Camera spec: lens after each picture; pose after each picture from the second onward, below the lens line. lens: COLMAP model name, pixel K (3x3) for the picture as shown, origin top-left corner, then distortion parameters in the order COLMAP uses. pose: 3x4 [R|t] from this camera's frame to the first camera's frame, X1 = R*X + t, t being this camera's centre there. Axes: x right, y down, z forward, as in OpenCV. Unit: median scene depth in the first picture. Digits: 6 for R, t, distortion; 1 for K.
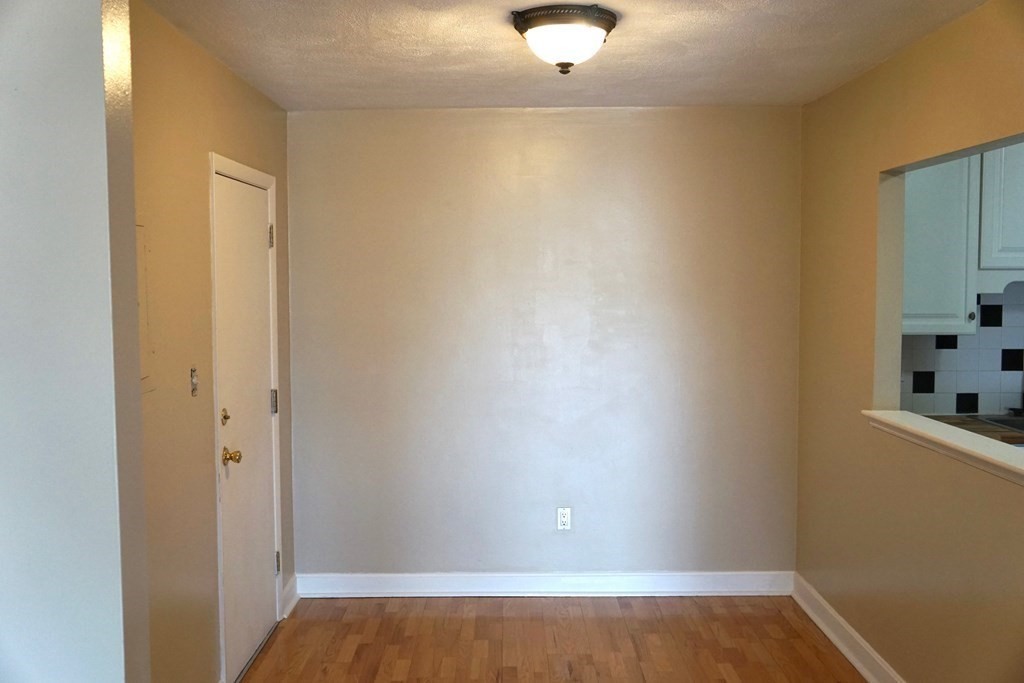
lens RADIAL K [[1012.1, 0, 512.1], [0, 1012.1, 339.6], [0, 0, 1]] dist [-0.010185, 0.000000]
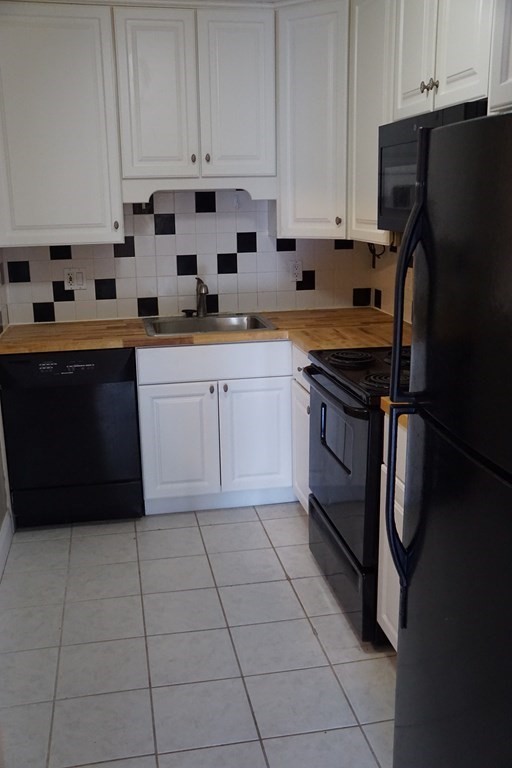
lens RADIAL K [[759.0, 0, 255.9], [0, 759.0, 386.2], [0, 0, 1]] dist [-0.010185, 0.000000]
pose [[0.983690, -0.060709, 0.169319, 0.422661], [0.028687, 0.982223, 0.185512, -0.001452], [-0.177571, -0.177629, 0.967944, 0.173817]]
